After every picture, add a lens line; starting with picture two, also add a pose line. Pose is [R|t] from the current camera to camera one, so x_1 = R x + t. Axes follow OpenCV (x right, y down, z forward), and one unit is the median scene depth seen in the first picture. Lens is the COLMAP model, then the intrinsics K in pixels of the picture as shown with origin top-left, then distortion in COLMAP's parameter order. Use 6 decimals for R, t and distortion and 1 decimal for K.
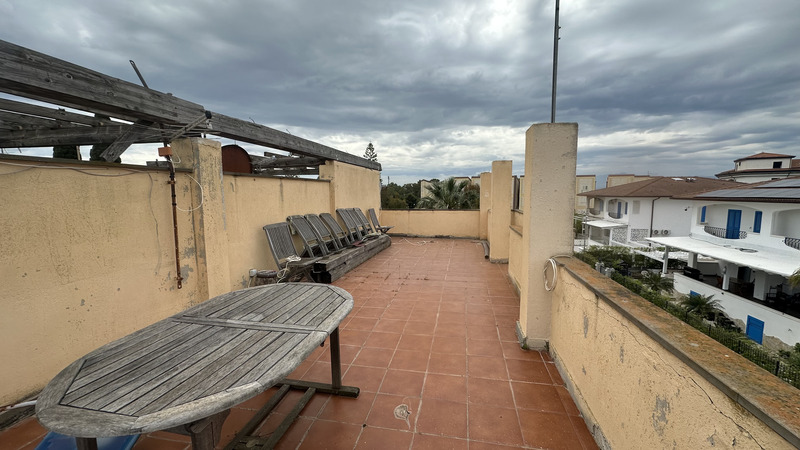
lens RADIAL K [[317.7, 0, 400.4], [0, 317.7, 223.9], [0, 0, 1]] dist [-0.003859, 0.001285]
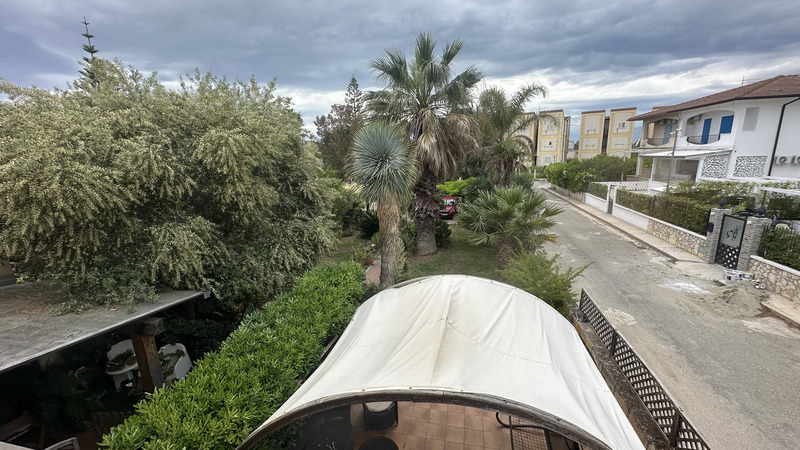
lens RADIAL K [[317.7, 0, 398.0], [0, 317.7, 224.7], [0, 0, 1]] dist [-0.003859, 0.001285]
pose [[0.999431, -0.014508, -0.030447, 0.097107], [0.018082, 0.992533, 0.120631, 0.060095], [0.028470, -0.121113, 0.992230, 0.363702]]
